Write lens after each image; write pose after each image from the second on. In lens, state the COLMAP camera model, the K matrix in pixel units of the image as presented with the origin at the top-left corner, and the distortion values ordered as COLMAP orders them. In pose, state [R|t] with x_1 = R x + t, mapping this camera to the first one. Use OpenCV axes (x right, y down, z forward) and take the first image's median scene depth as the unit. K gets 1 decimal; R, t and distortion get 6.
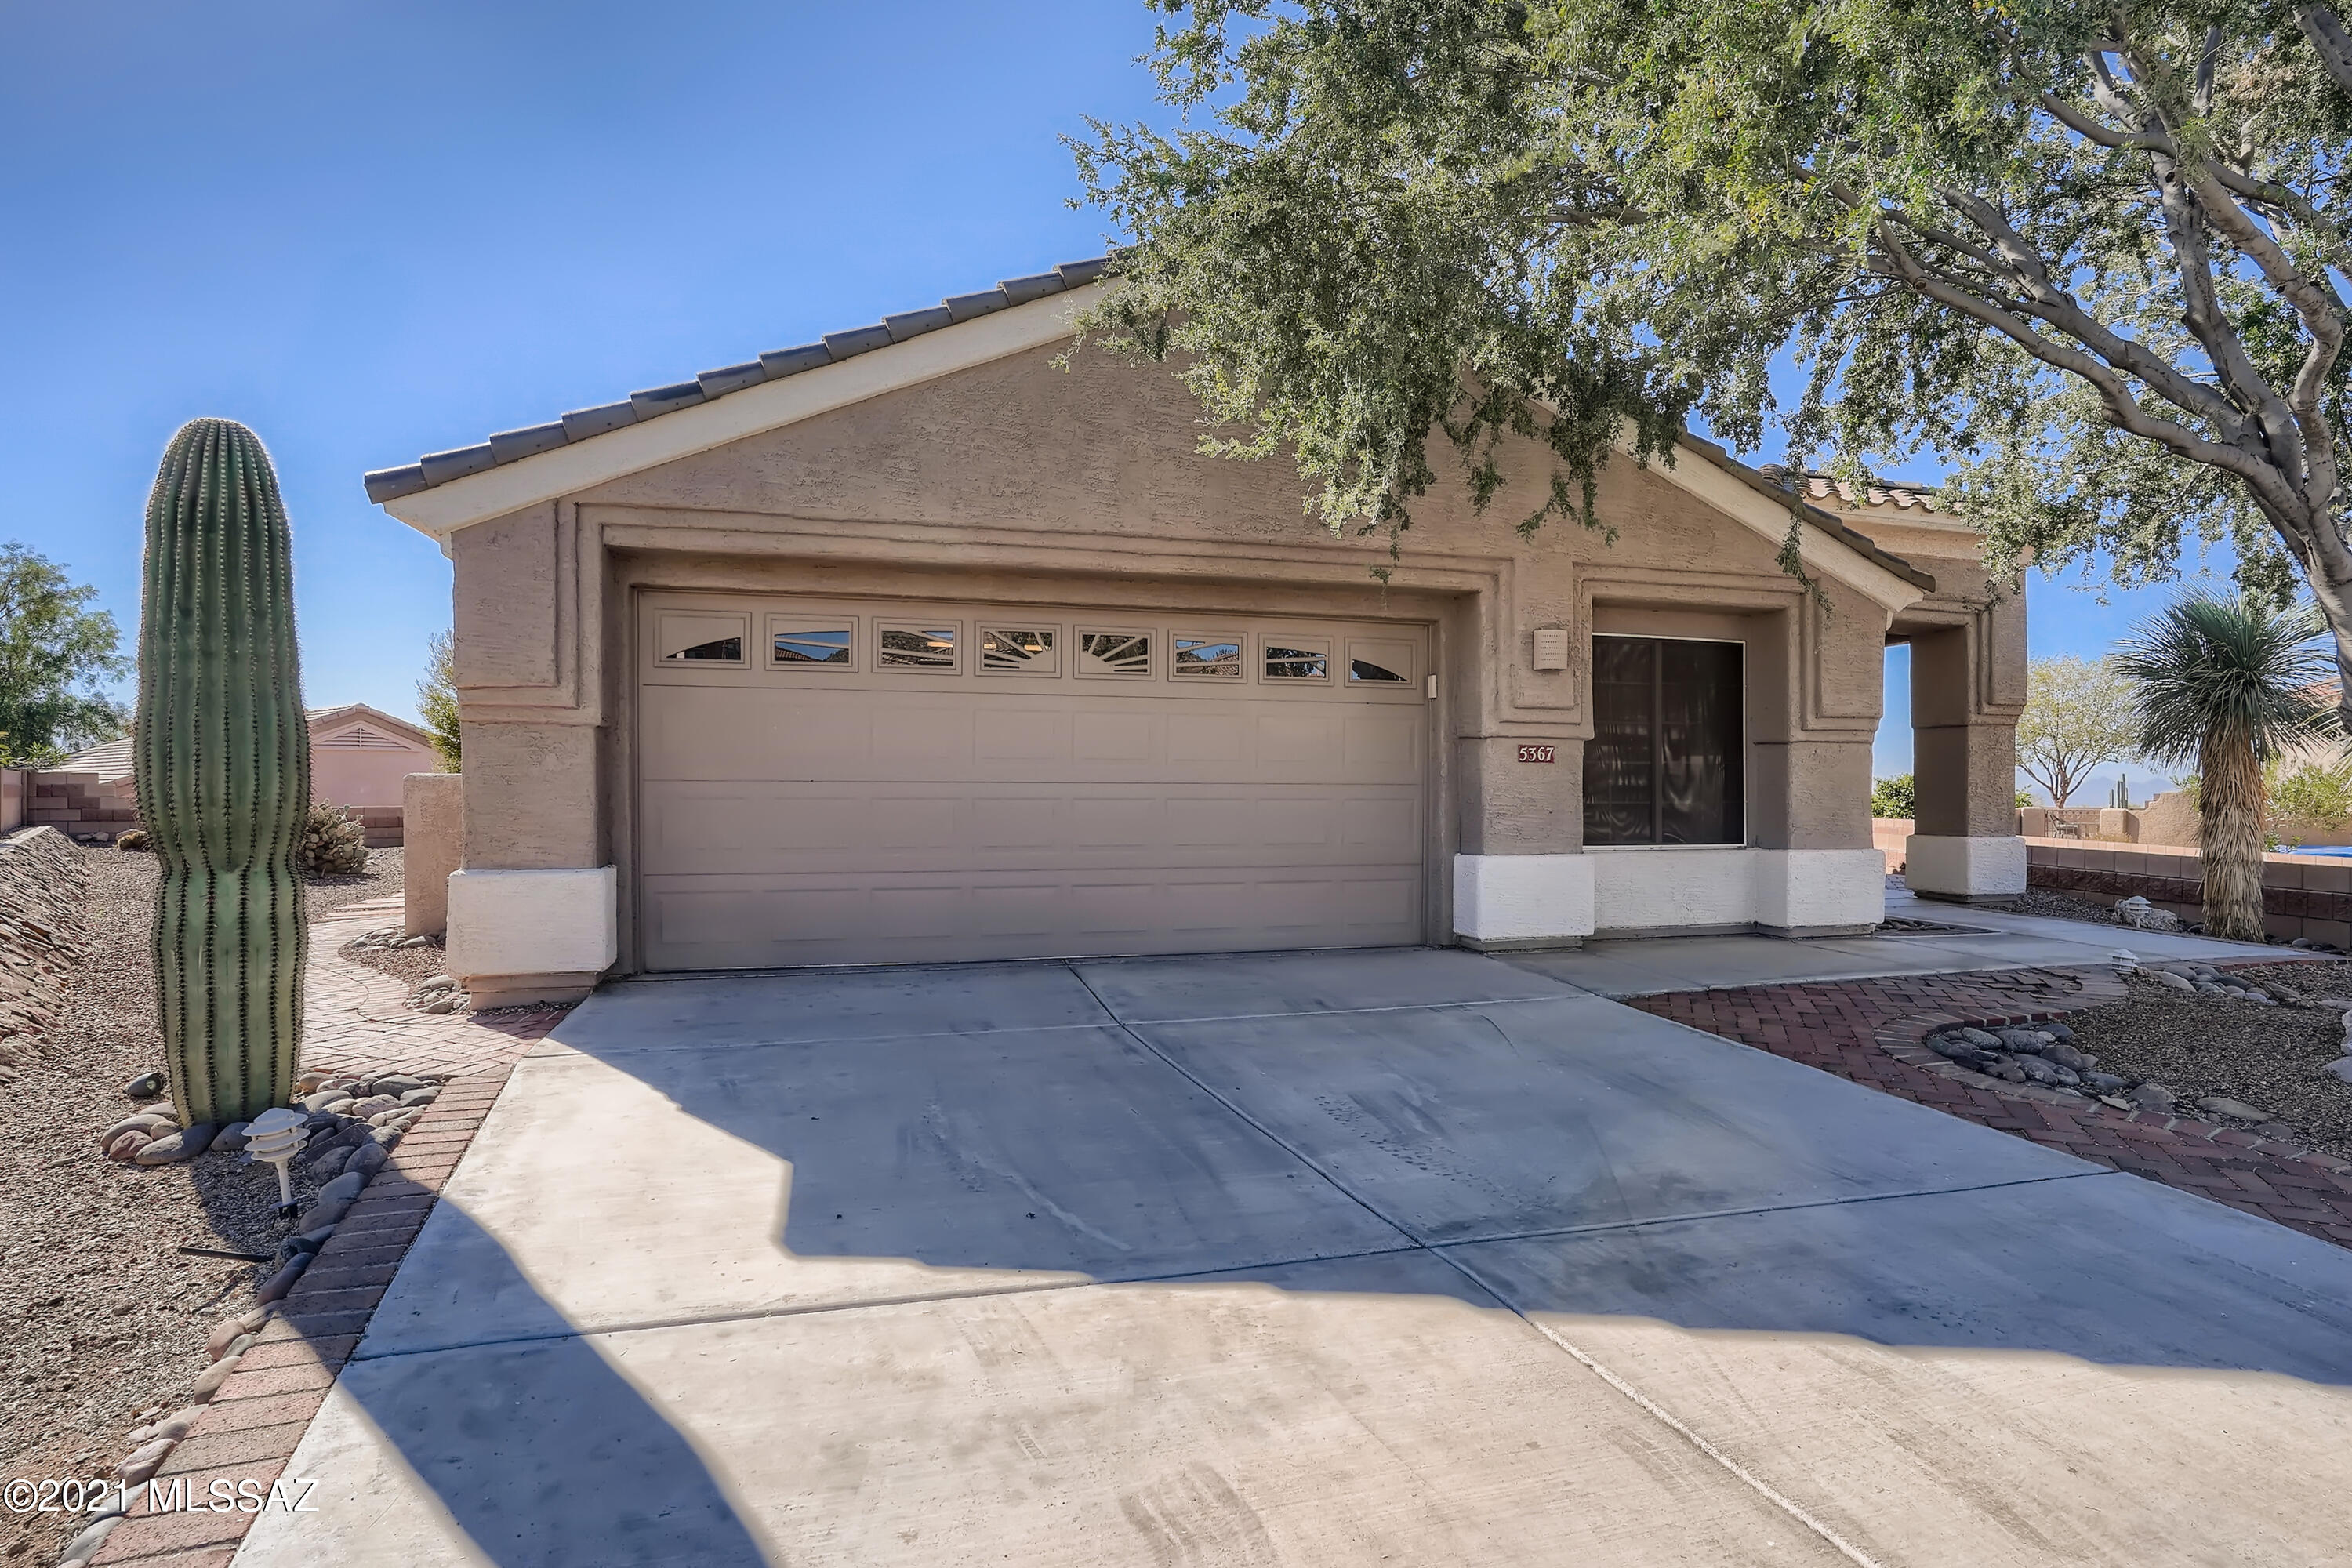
lens RADIAL K [[1125.7, 0, 1174.1], [0, 1125.7, 773.4], [0, 0, 1]] dist [-0.015302, 0.002610]
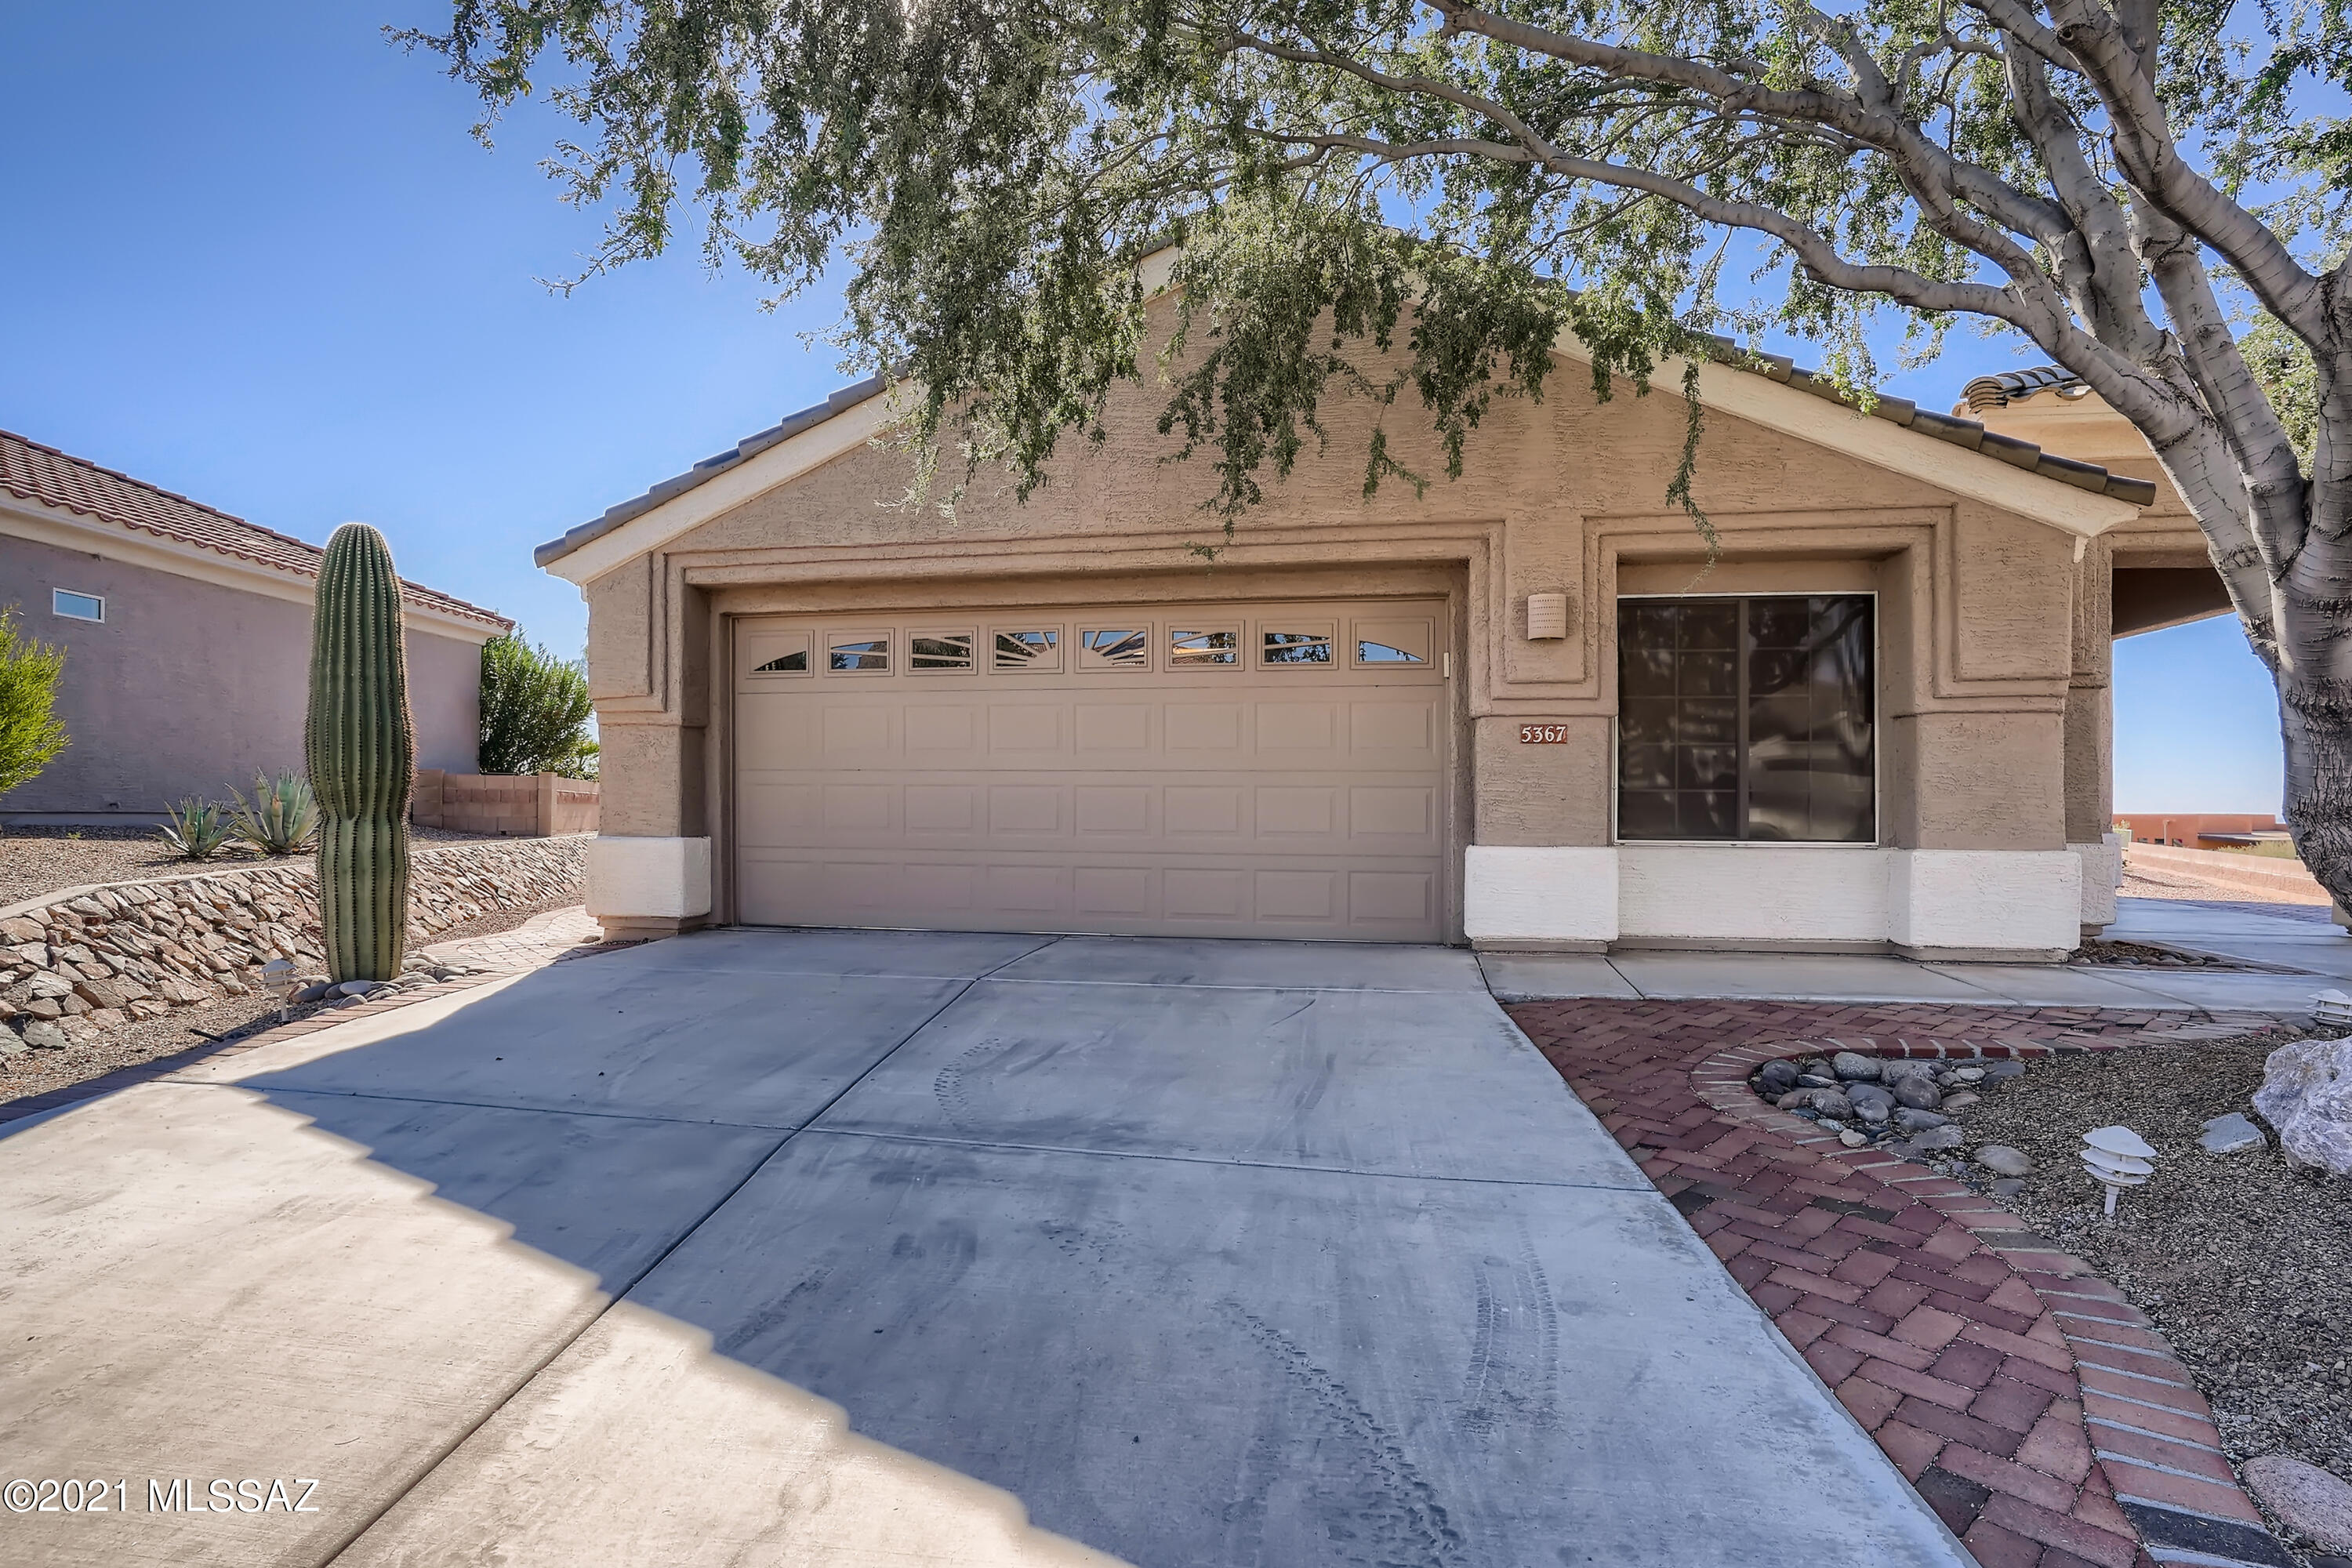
lens RADIAL K [[1181.9, 0, 1167.1], [0, 1181.9, 784.0], [0, 0, 1]] dist [-0.022816, 0.000096]
pose [[0.901059, -0.005128, -0.433666, 0.511563], [0.001757, 0.999965, -0.008173, 0.032800], [0.433693, 0.006603, 0.901036, 0.026811]]
